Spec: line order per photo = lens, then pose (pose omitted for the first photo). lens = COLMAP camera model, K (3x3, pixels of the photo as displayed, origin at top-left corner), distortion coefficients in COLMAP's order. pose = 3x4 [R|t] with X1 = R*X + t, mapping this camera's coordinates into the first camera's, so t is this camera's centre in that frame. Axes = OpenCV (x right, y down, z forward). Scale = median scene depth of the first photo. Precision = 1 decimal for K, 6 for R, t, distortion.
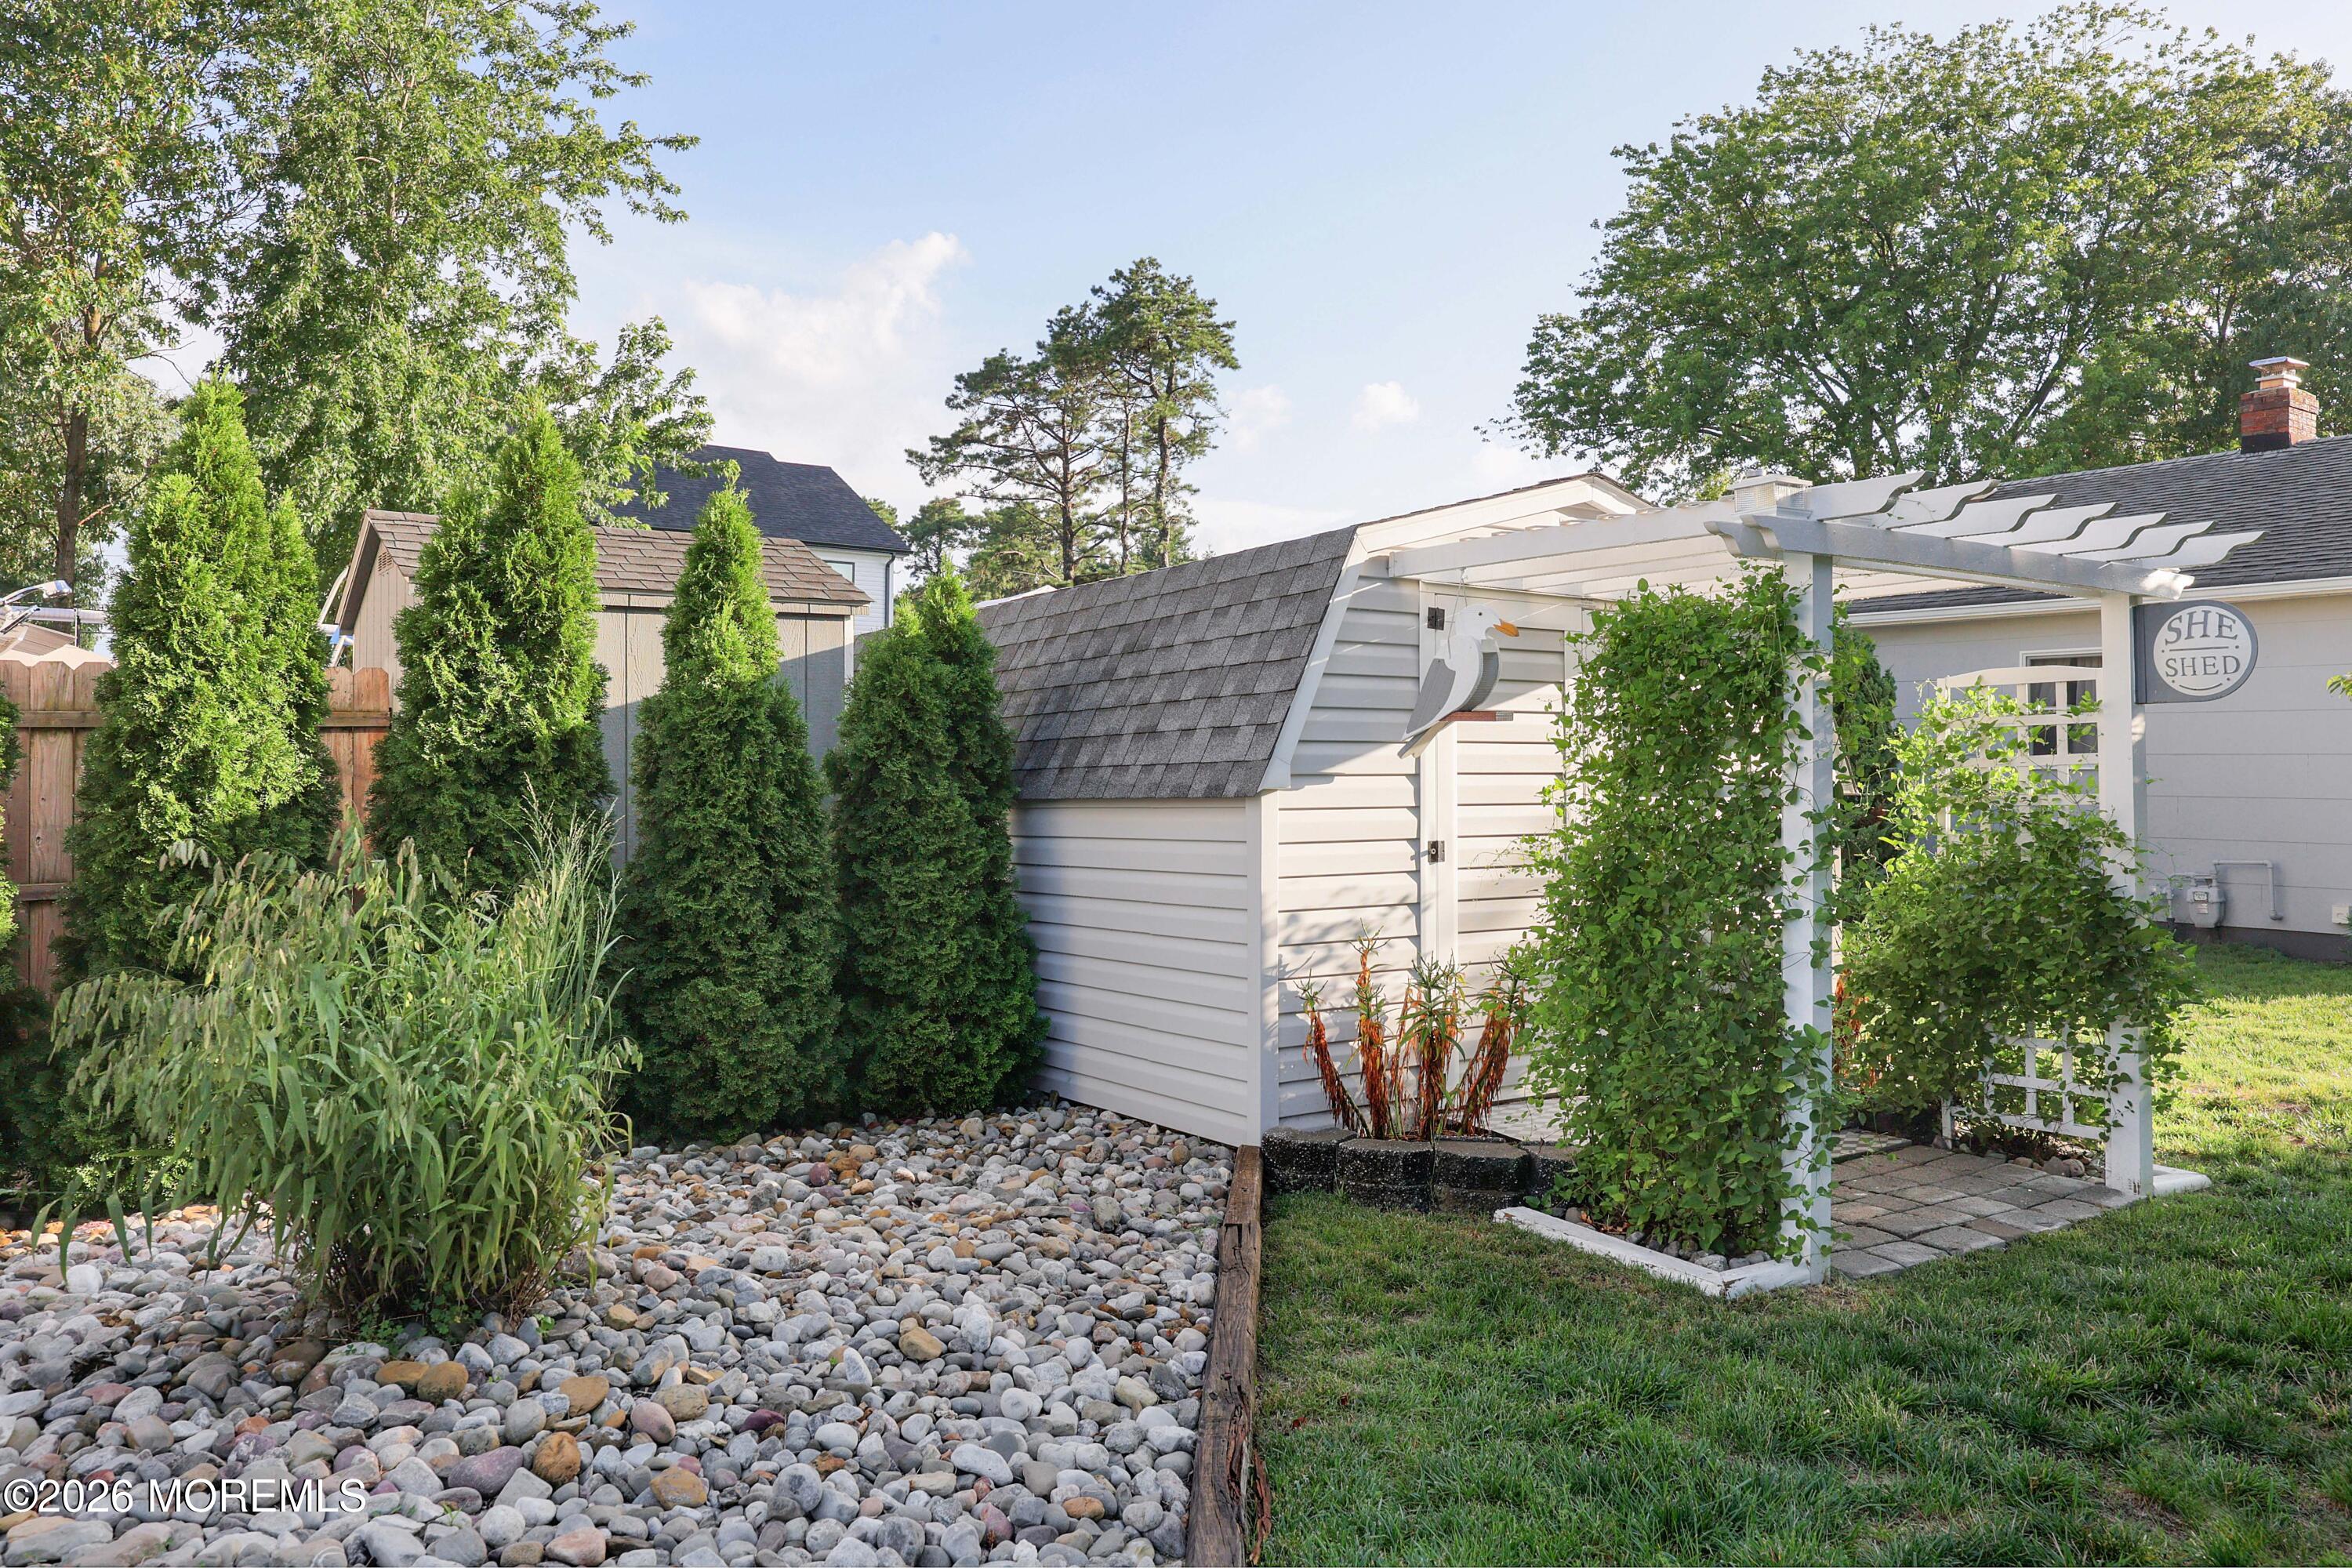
lens RADIAL K [[1701.9, 0, 1182.6], [0, 1701.9, 741.0], [0, 0, 1]] dist [-0.001326, -0.001717]
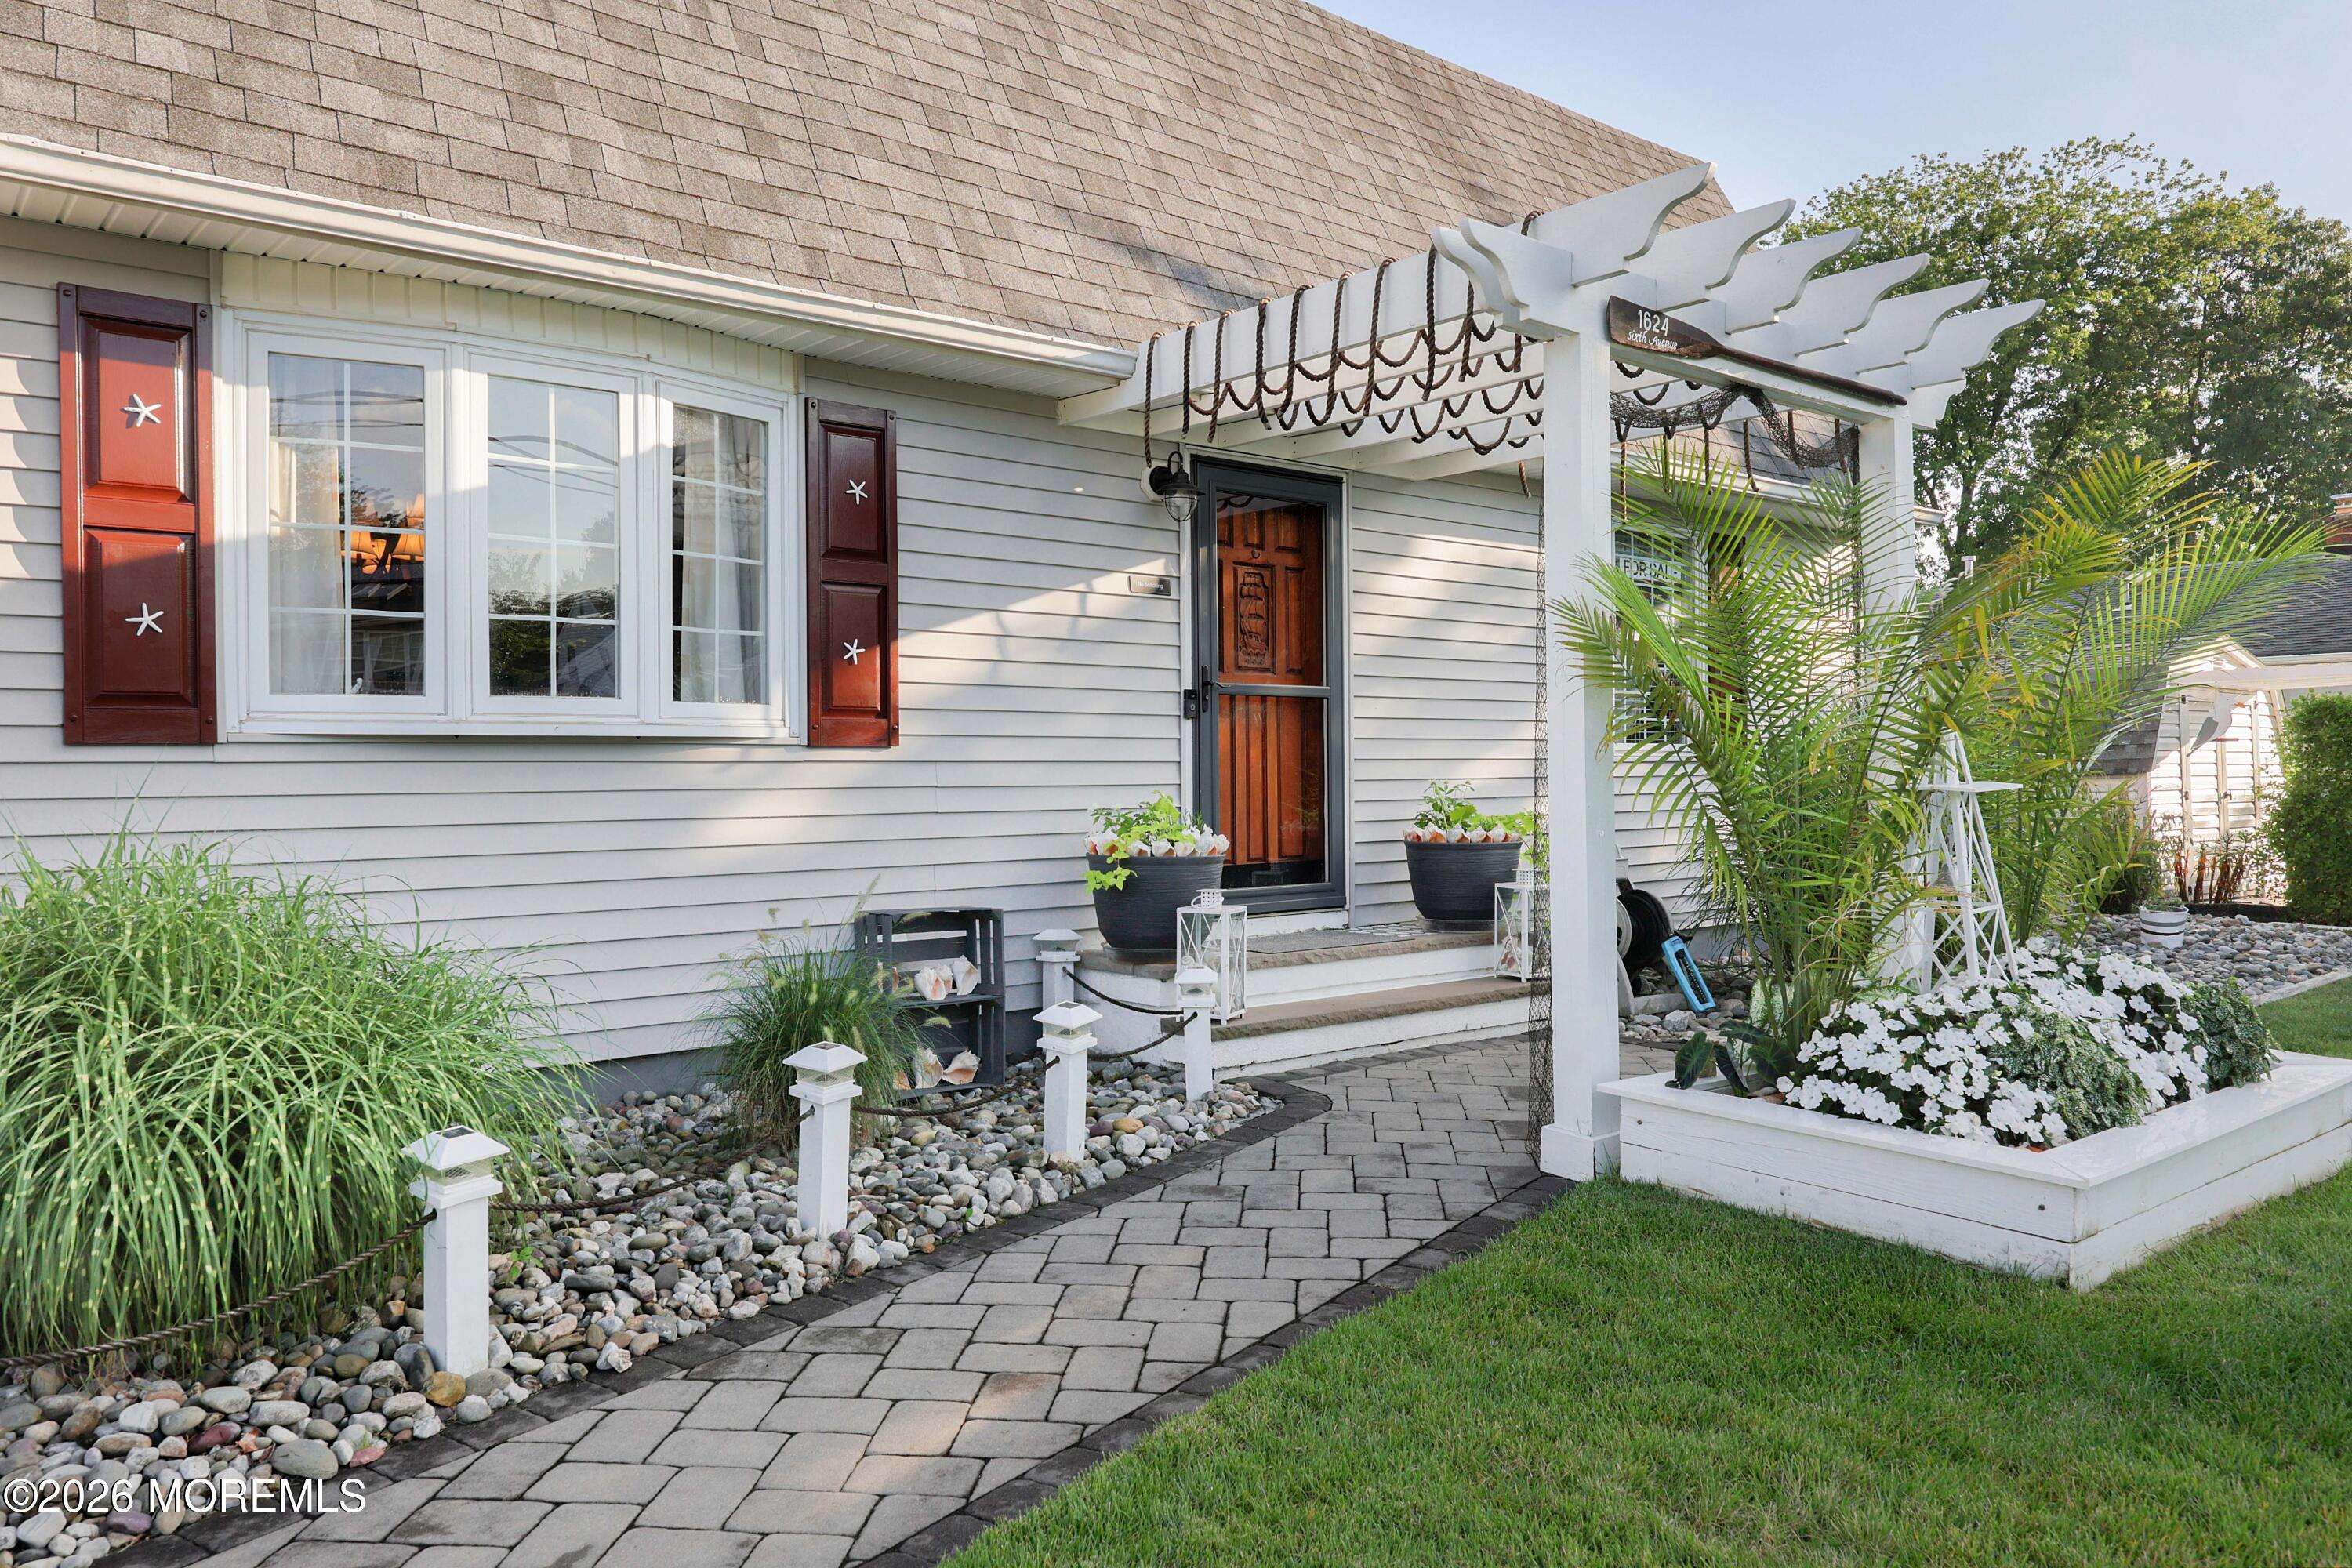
lens RADIAL K [[1664.6, 0, 1176.0], [0, 1664.6, 784.0], [0, 0, 1]] dist [0.000841, -0.001922]
pose [[0.998540, -0.010950, 0.052900, -0.218030], [0.009476, 0.999562, 0.028033, -0.004757], [-0.053183, -0.027490, 0.998206, -0.202564]]
